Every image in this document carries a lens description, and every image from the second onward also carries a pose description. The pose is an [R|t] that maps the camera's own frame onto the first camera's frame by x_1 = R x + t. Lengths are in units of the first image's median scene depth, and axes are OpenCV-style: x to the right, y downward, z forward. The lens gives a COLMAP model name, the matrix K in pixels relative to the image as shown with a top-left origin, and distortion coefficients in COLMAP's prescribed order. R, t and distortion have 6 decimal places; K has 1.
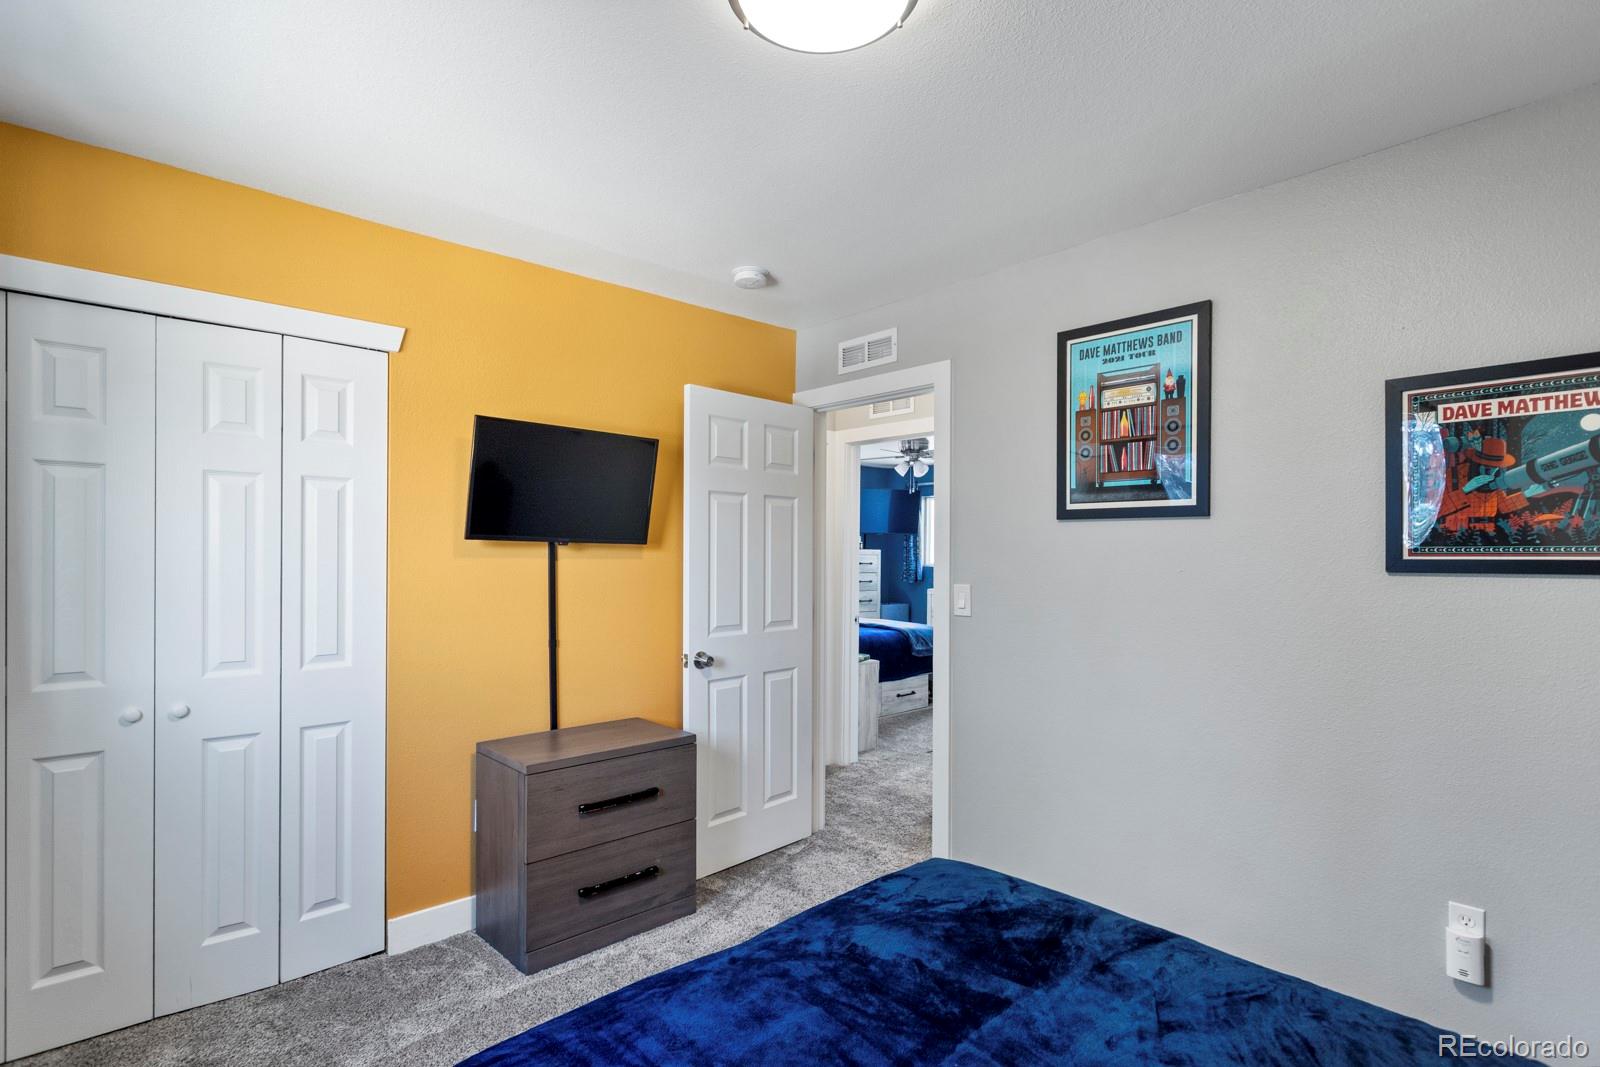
lens RADIAL K [[775.7, 0, 800.7], [0, 775.7, 550.5], [0, 0, 1]] dist [-0.001025, 0.000753]
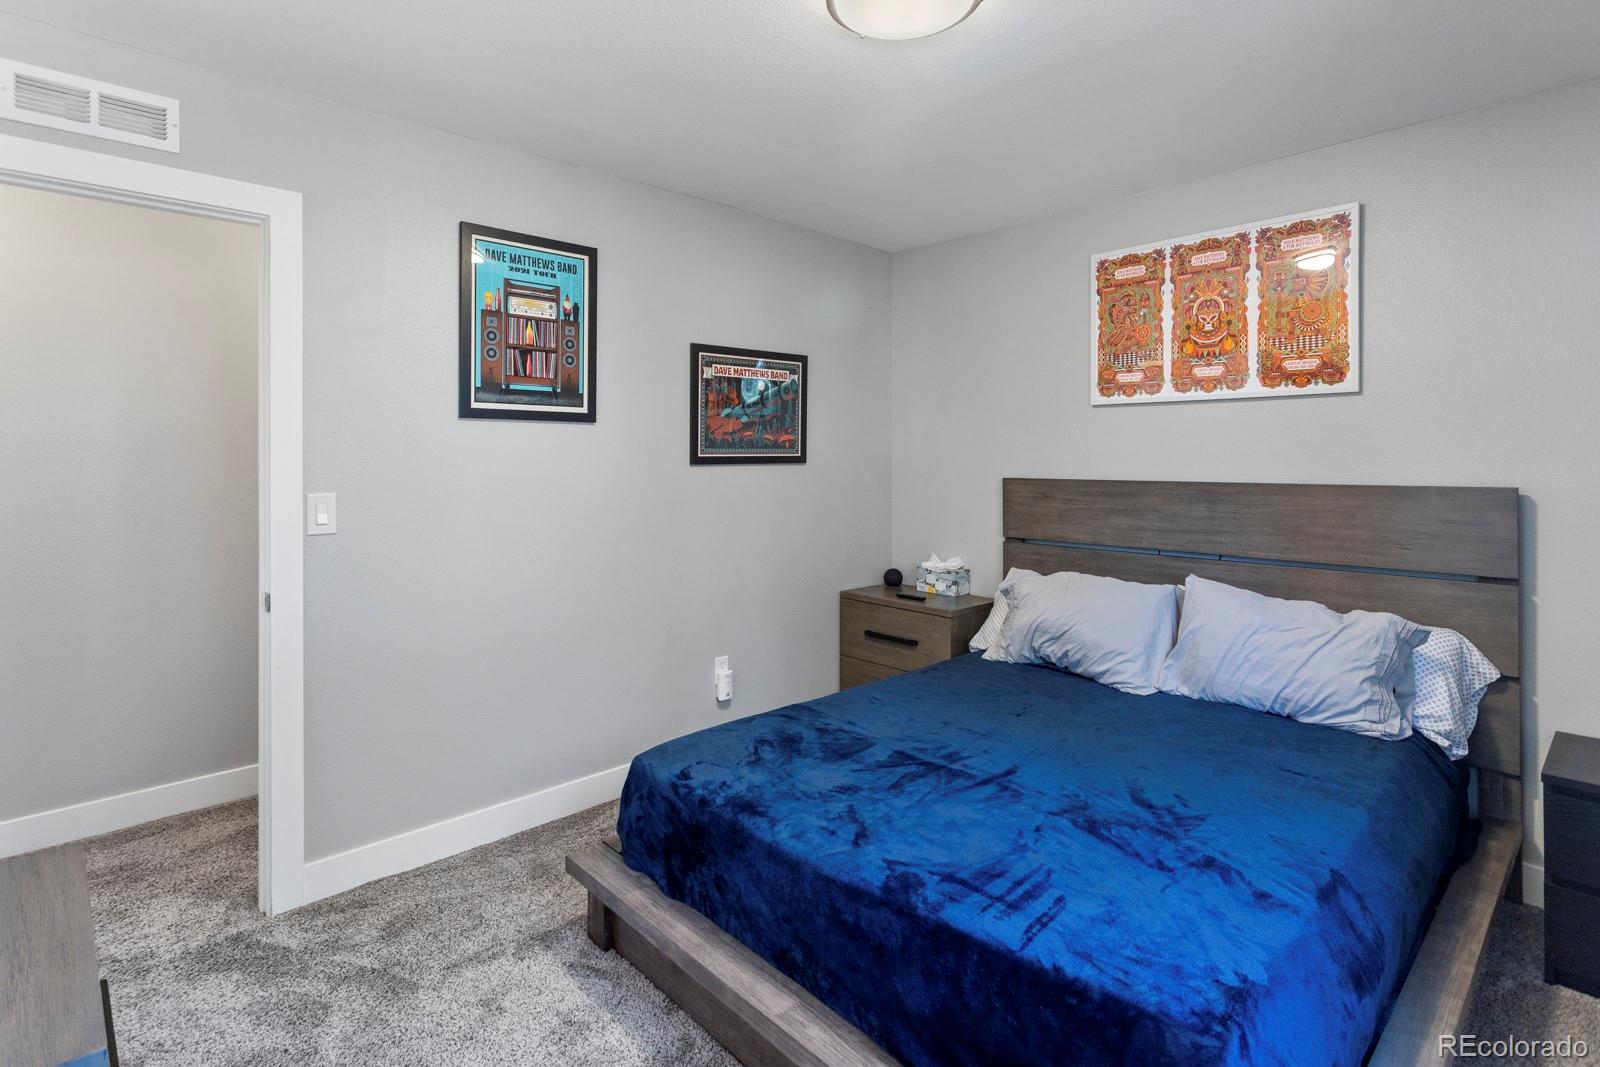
lens RADIAL K [[775.7, 0, 771.1], [0, 775.7, 453.2], [0, 0, 1]] dist [-0.001025, 0.000753]
pose [[0.024016, 0.000260, 0.999712, -0.634717], [-0.001286, 0.999999, -0.000229, 0.003588], [-0.999711, -0.001280, 0.024016, 0.621478]]
